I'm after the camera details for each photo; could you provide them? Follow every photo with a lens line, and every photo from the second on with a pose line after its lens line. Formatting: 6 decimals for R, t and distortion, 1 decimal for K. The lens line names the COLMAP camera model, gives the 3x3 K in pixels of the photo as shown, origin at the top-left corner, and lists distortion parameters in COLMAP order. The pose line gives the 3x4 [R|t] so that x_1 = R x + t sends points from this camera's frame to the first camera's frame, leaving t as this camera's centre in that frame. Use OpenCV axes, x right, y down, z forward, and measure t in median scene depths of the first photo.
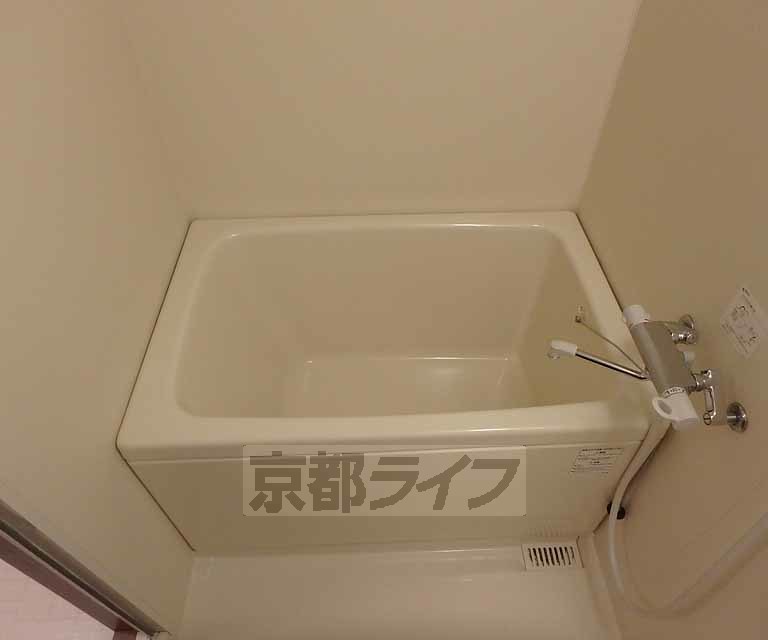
lens RADIAL K [[558.0, 0, 384.0], [0, 558.0, 320.0], [0, 0, 1]] dist [-0.004908, -0.003298]
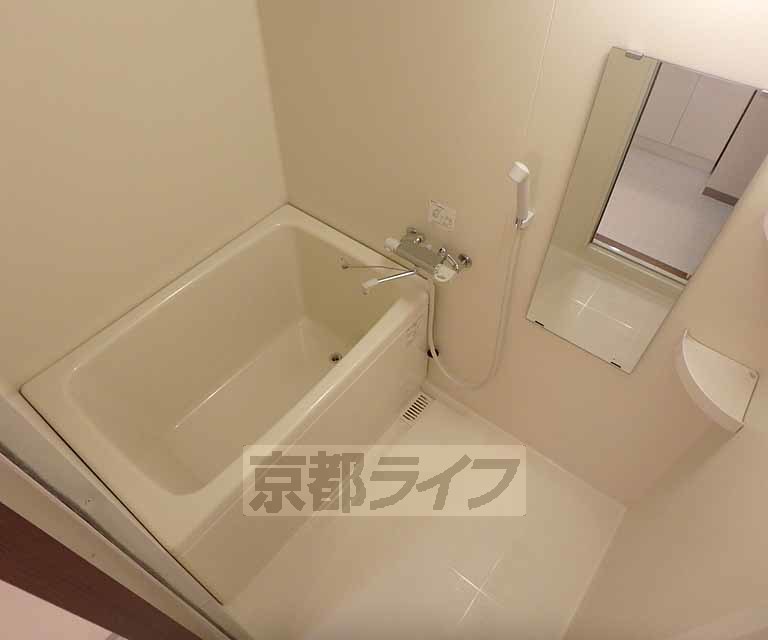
lens RADIAL K [[558.0, 0, 384.0], [0, 558.0, 320.0], [0, 0, 1]] dist [-0.004908, -0.003298]
pose [[0.661616, -0.586560, 0.467131, -0.419112], [0.561948, 0.800325, 0.209031, -0.164098], [-0.496466, 0.124205, 0.859124, -0.348843]]
